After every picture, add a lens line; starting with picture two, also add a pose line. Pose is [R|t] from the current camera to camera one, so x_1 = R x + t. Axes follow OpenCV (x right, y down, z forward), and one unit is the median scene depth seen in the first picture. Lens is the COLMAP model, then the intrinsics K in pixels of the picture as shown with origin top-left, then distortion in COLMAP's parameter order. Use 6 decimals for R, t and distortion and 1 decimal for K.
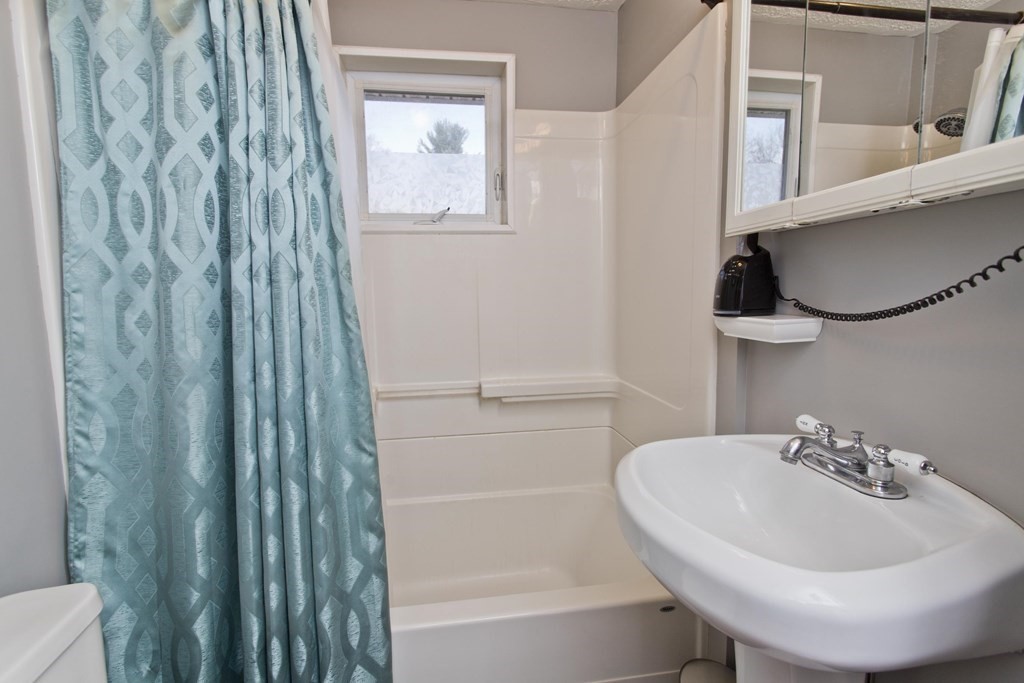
lens RADIAL K [[488.4, 0, 516.8], [0, 488.4, 338.7], [0, 0, 1]] dist [0.004589, -0.002317]
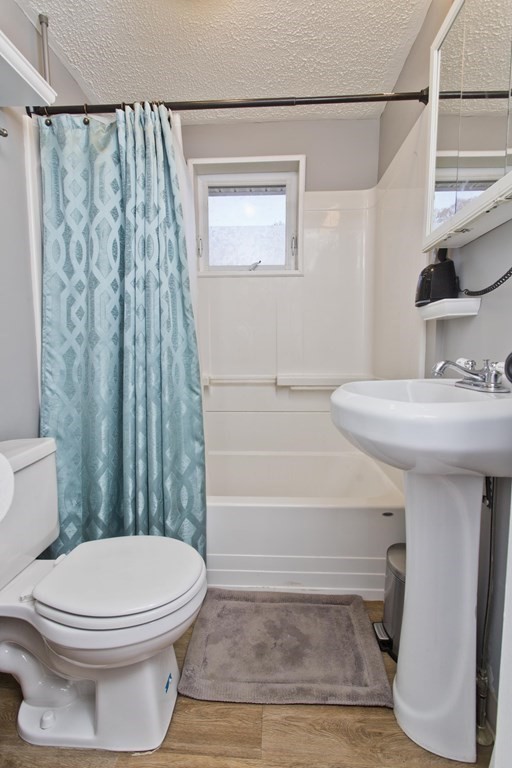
lens RADIAL K [[366.3, 0, 256.4], [0, 366.3, 381.4], [0, 0, 1]] dist [0.004589, -0.002317]
pose [[0.980398, 0.028451, -0.194961, 0.153343], [-0.030454, 0.999510, -0.007282, 0.213061], [0.194658, 0.013077, 0.980784, -0.205811]]
